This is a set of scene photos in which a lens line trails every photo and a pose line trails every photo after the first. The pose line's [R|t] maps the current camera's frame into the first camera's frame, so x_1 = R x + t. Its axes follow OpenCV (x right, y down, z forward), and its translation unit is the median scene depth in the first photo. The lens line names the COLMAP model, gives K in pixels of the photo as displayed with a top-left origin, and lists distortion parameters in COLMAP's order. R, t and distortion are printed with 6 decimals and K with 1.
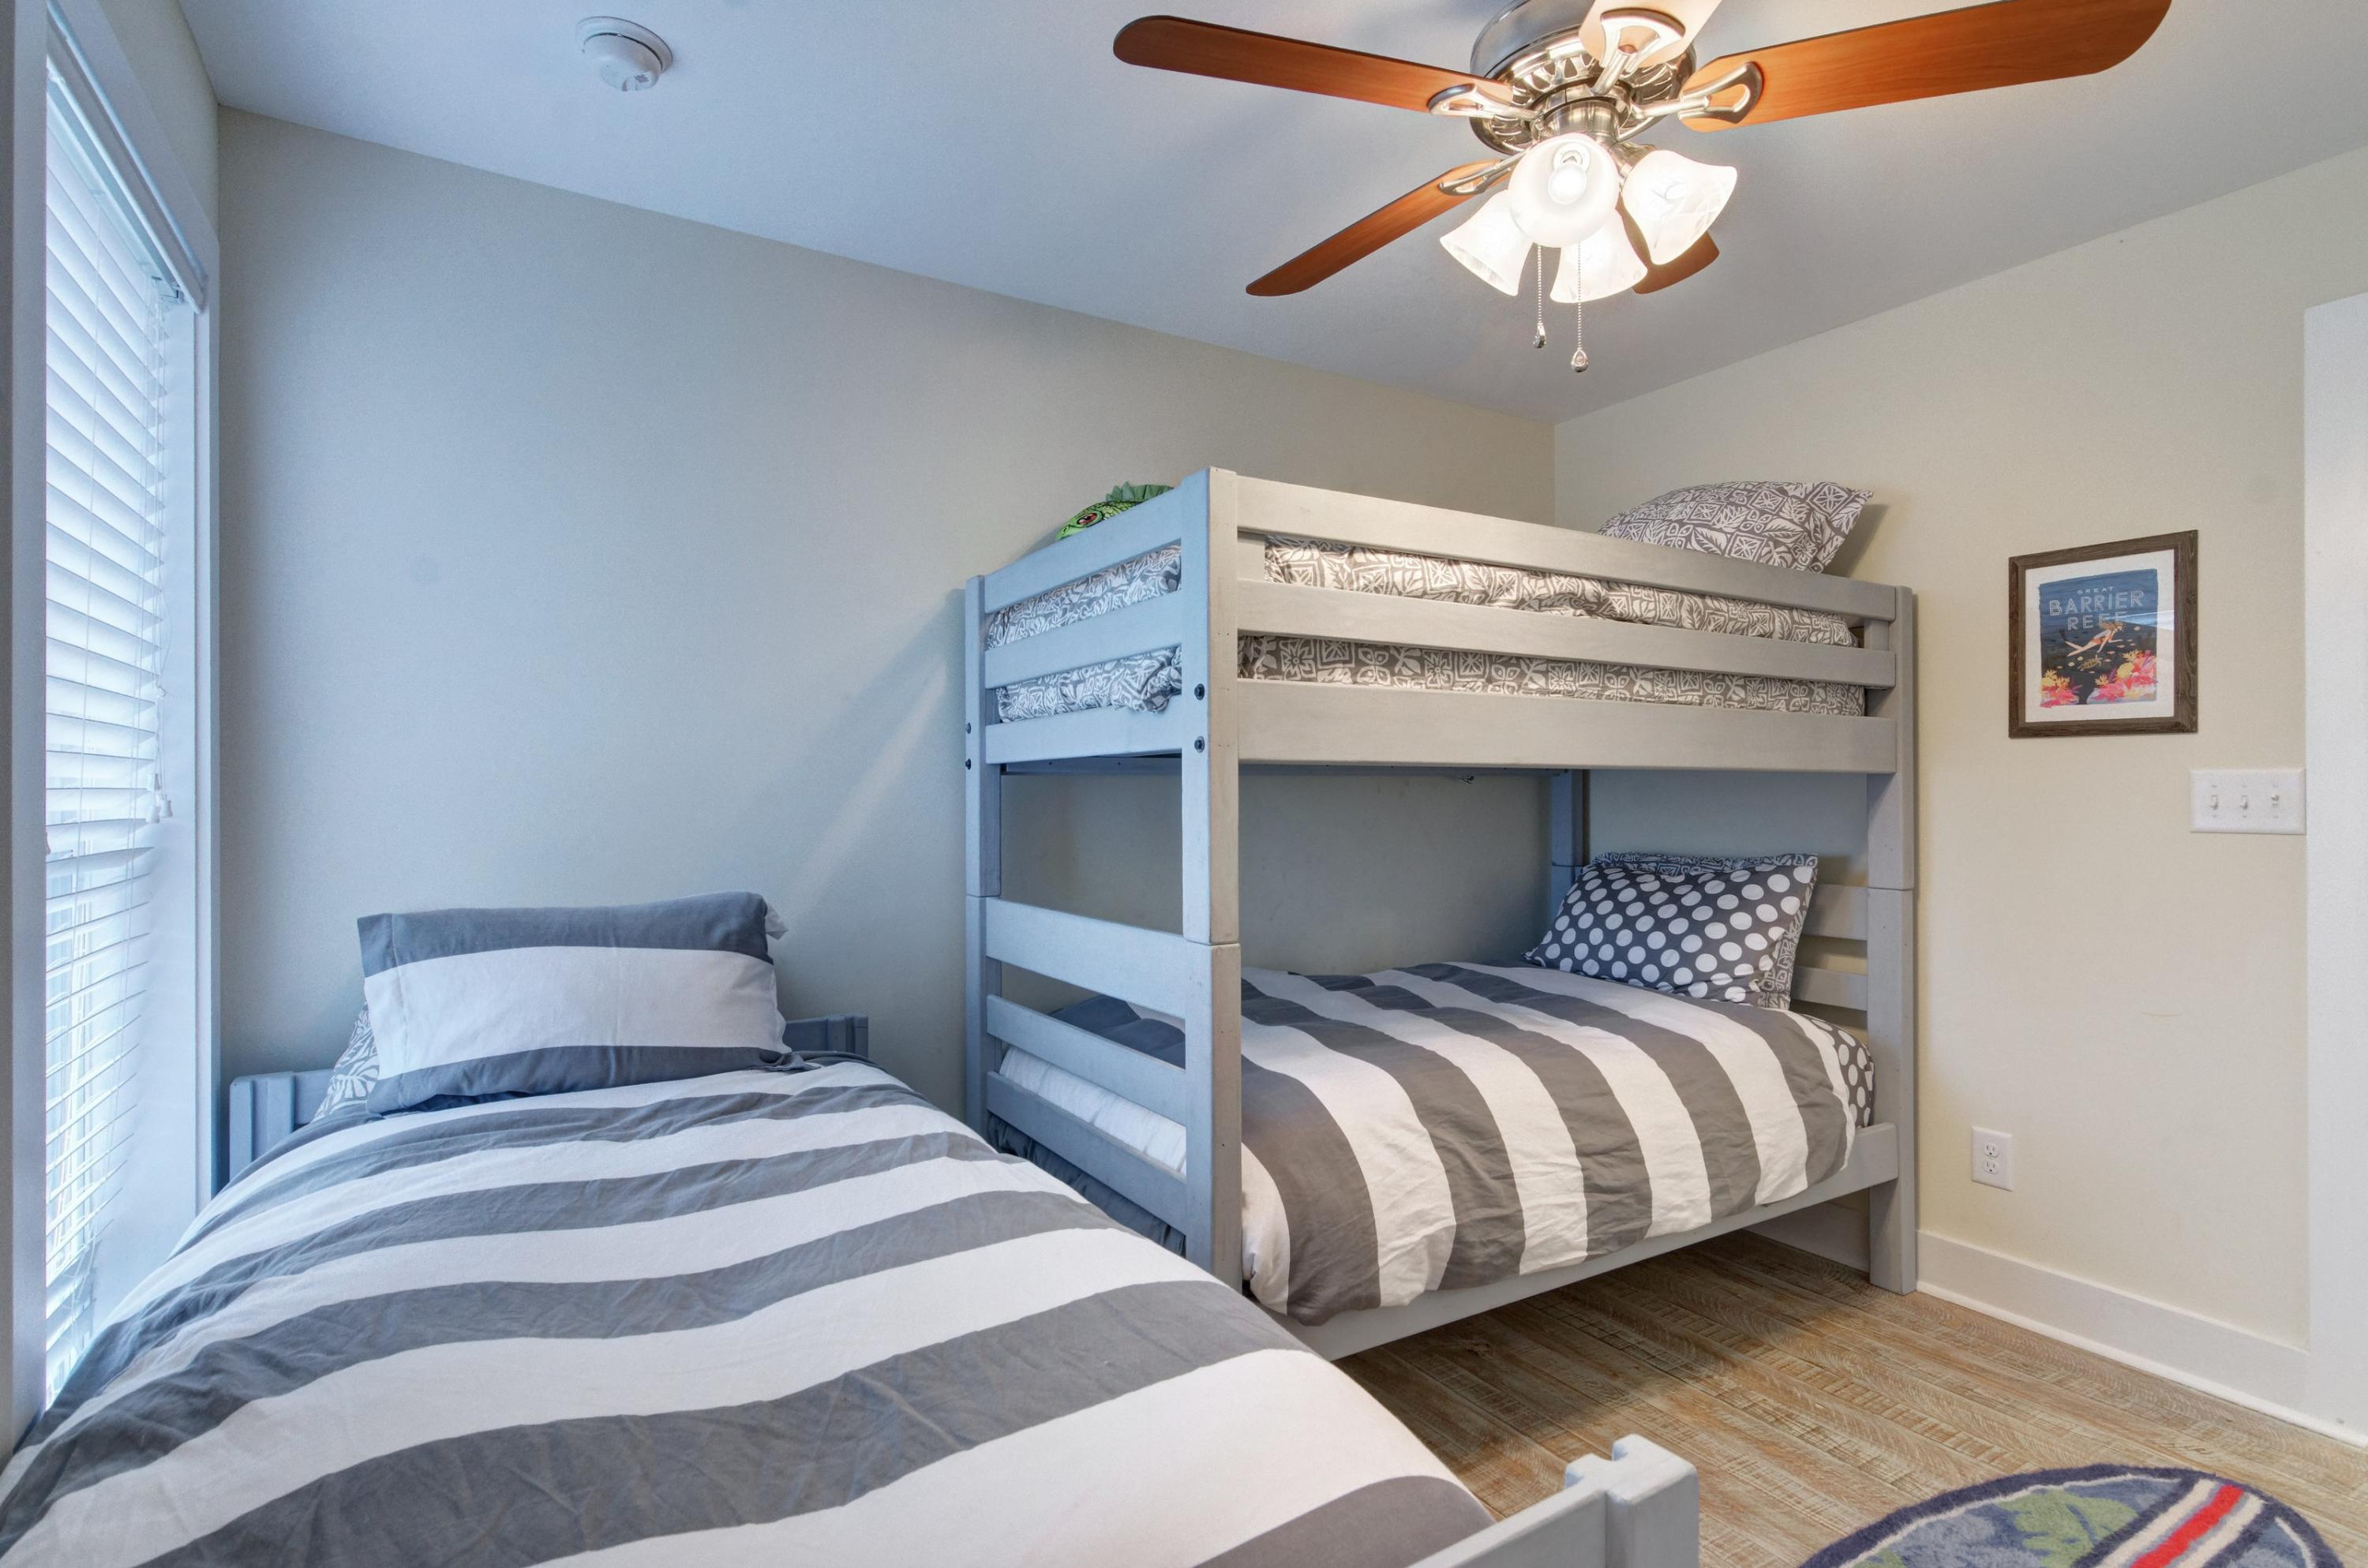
lens RADIAL K [[1147.5, 0, 1190.6], [0, 1147.5, 792.9], [0, 0, 1]] dist [0.000326, 0.000330]
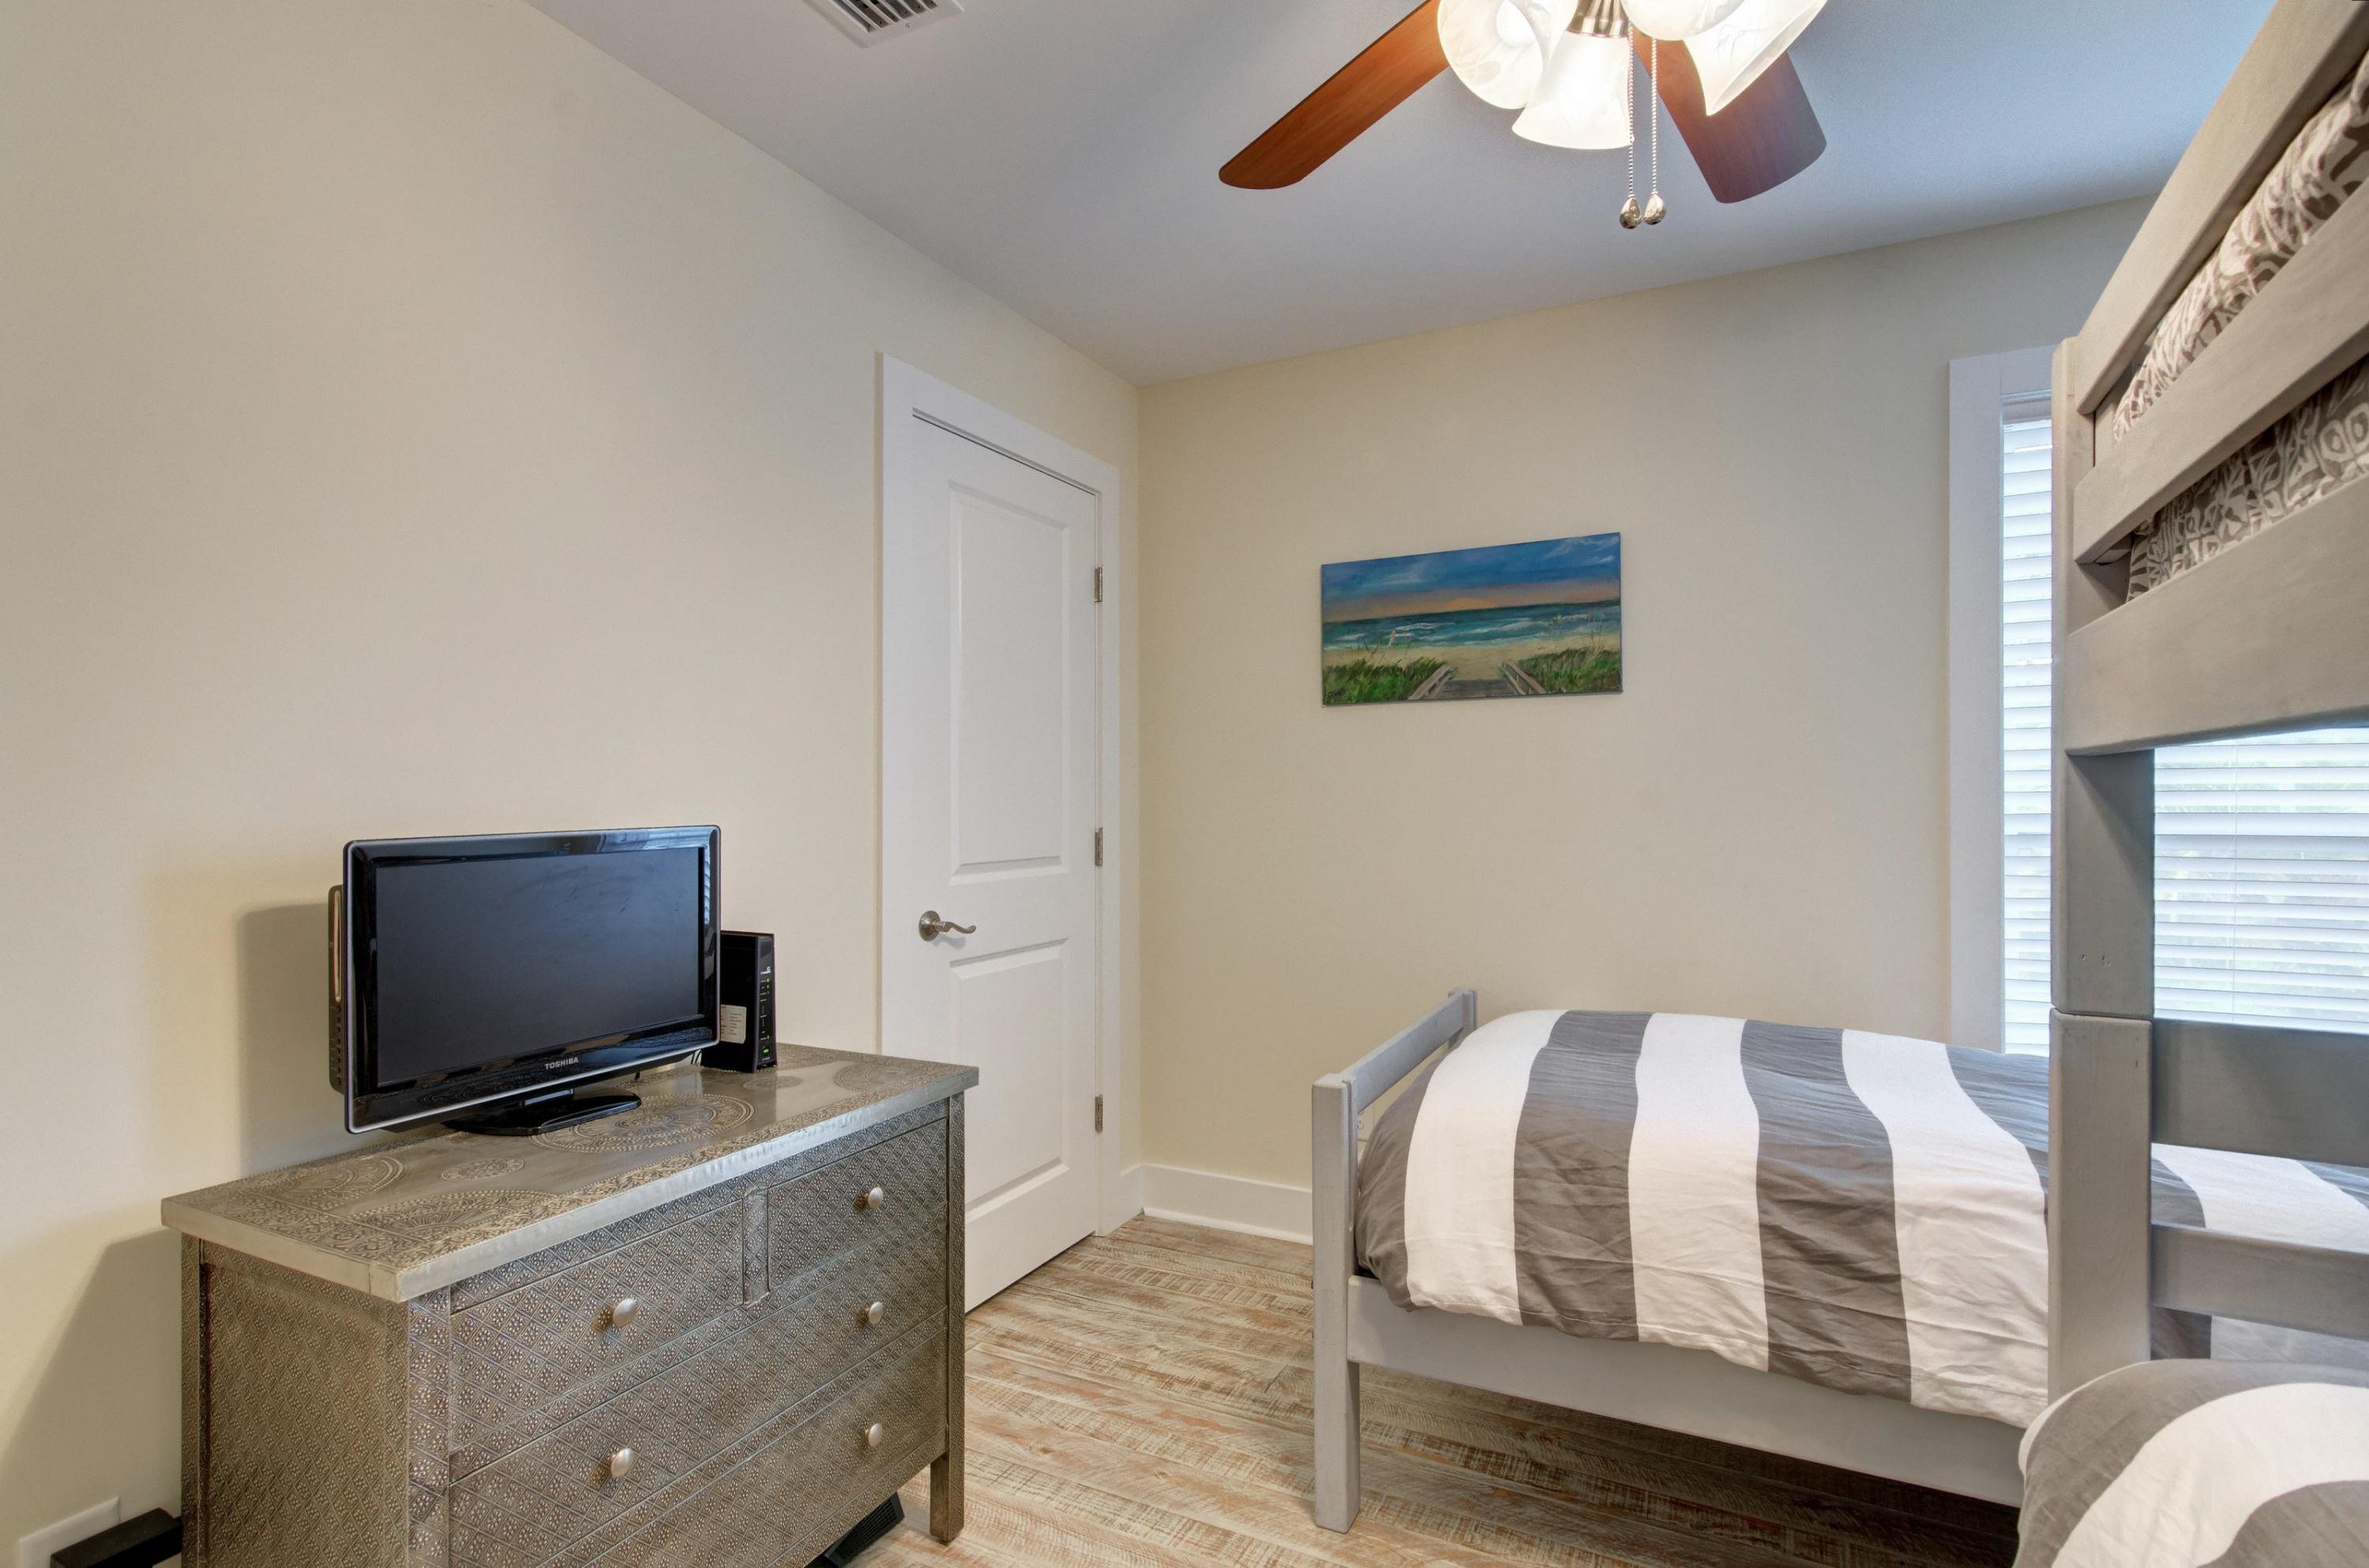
lens RADIAL K [[1148.1, 0, 1191.1], [0, 1148.1, 792.9], [0, 0, 1]] dist [0.000326, 0.000330]
pose [[-0.849473, 0.004706, -0.527611, 0.703414], [0.005486, 0.999985, 0.000087, -0.005281], [0.527603, -0.002821, -0.849486, 1.077711]]
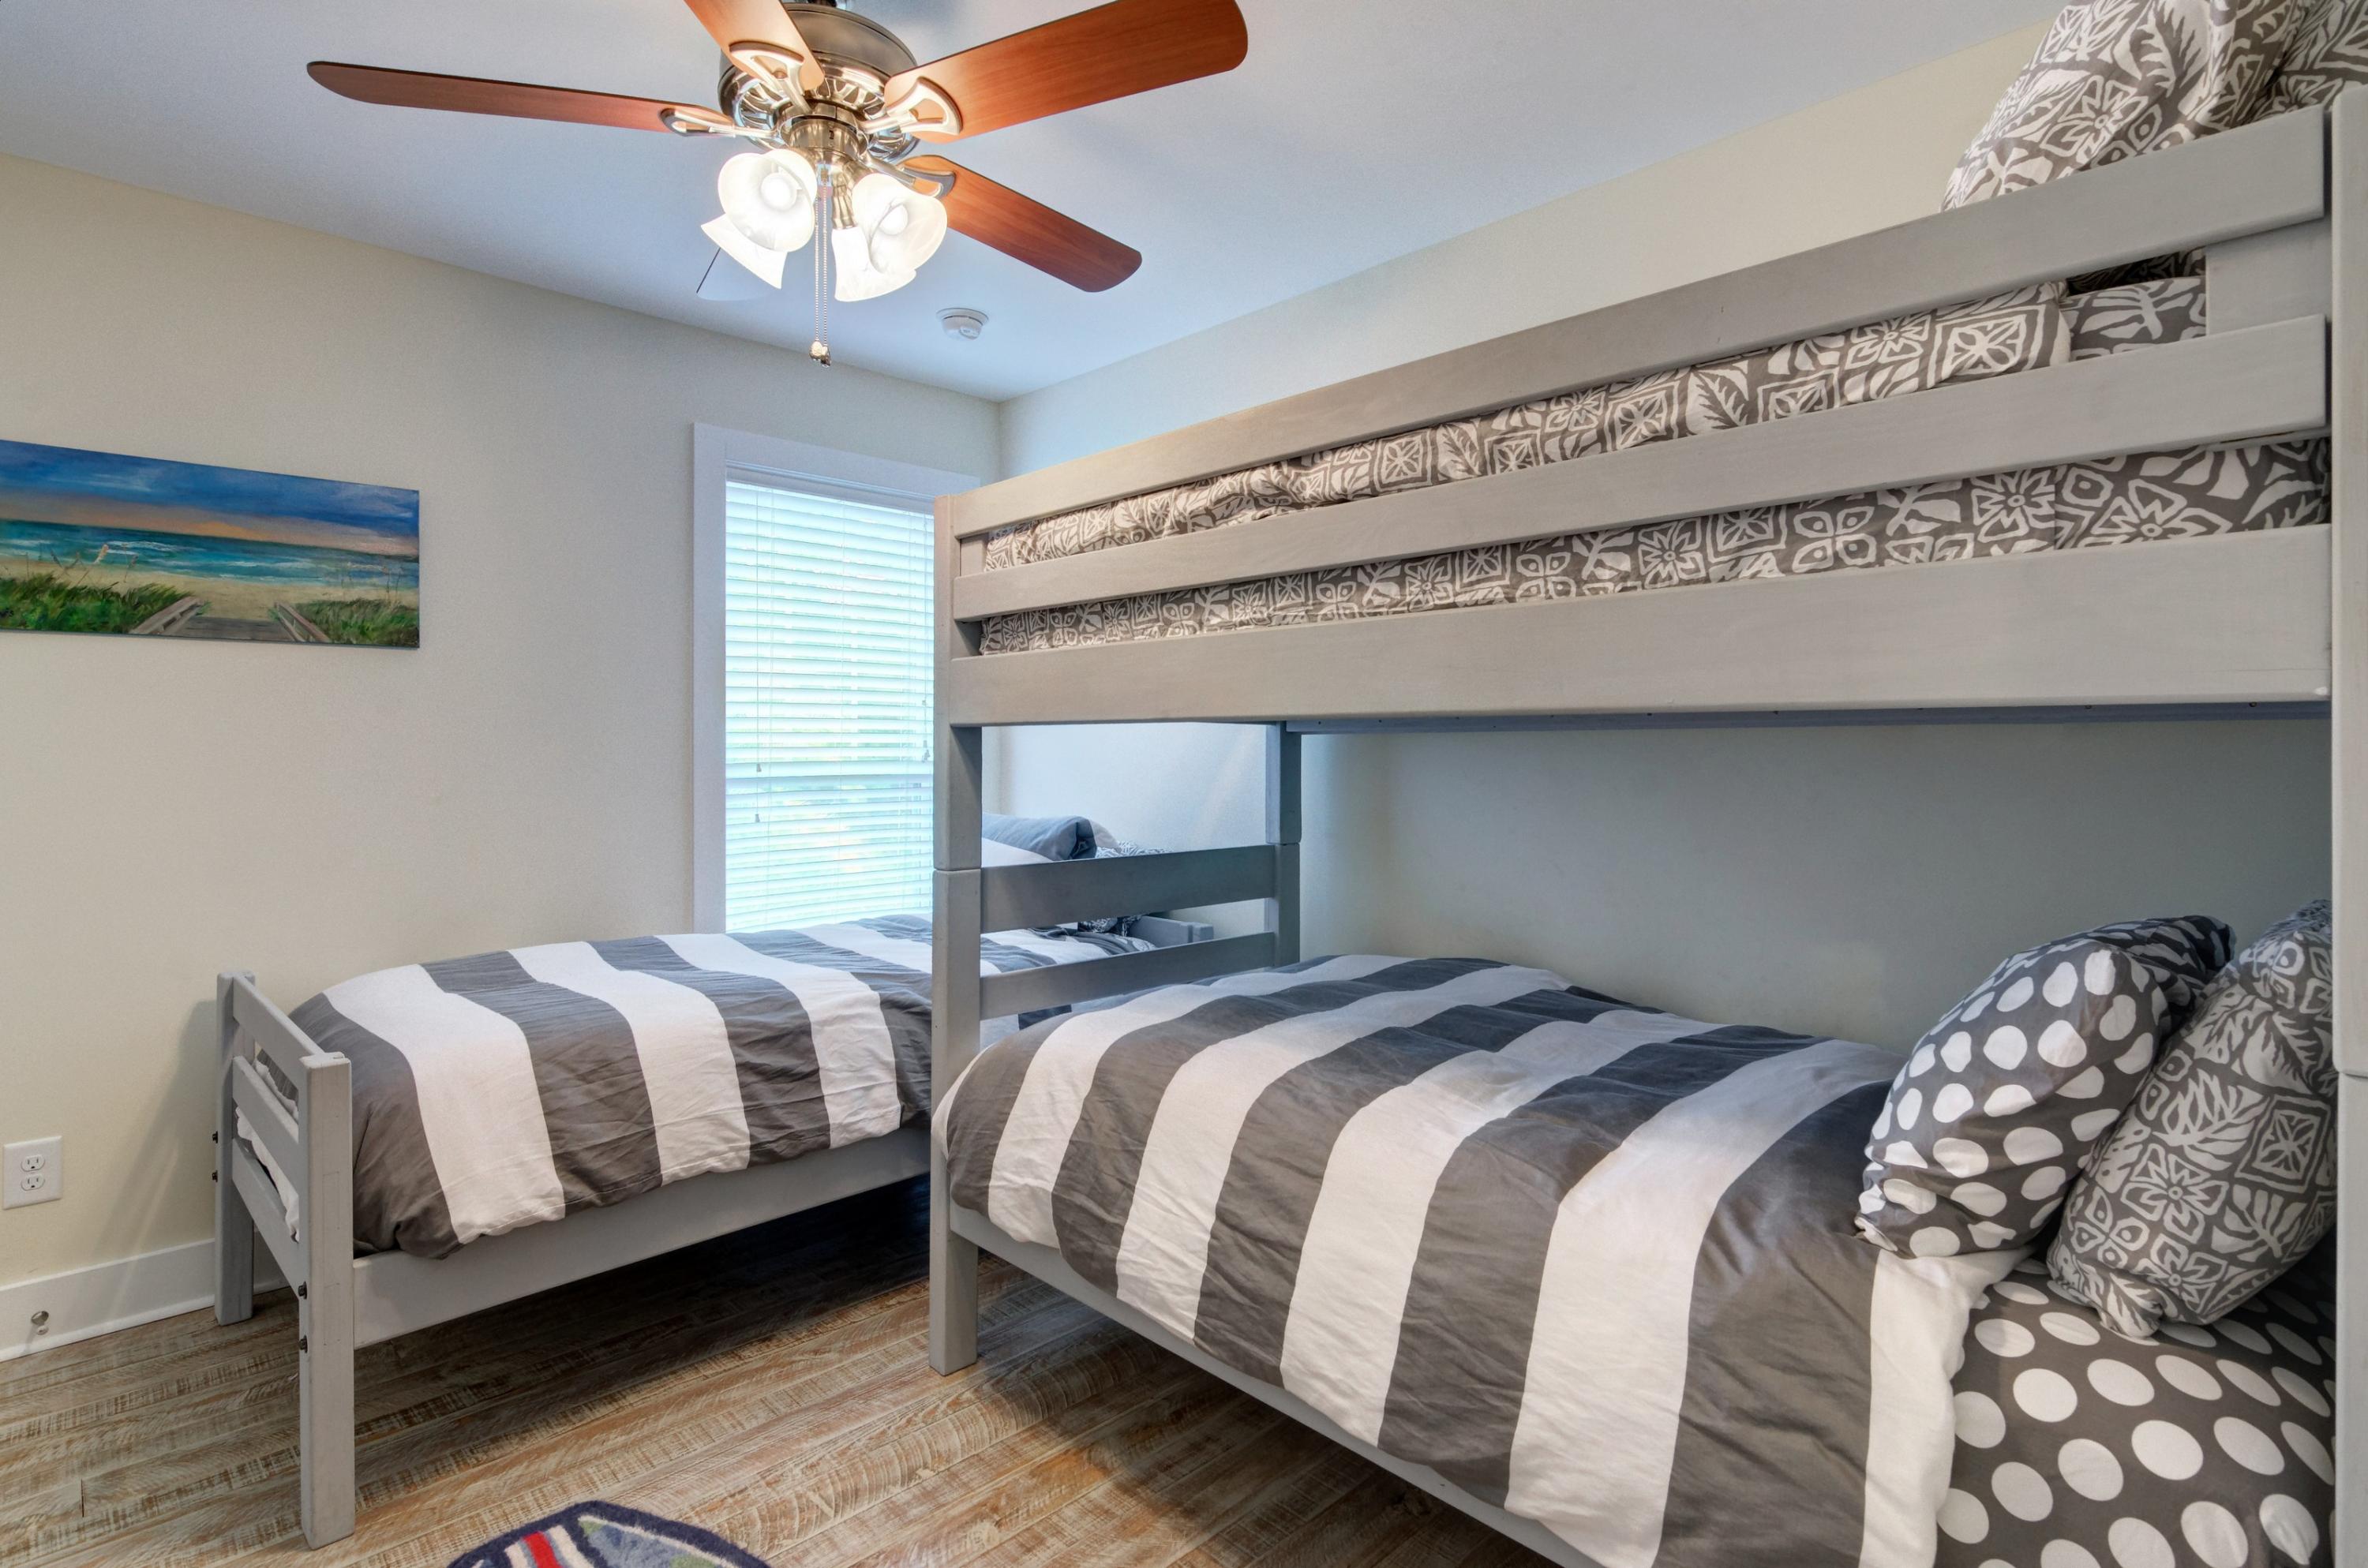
lens RADIAL K [[1140.5, 0, 1187.1], [0, 1140.5, 752.7], [0, 0, 1]] dist [0.000413, -0.000090]
pose [[0.229341, 0.007016, -0.973321, 1.072407], [0.001393, 0.999971, 0.007536, -0.005978], [0.973345, -0.003084, 0.229324, 0.792721]]
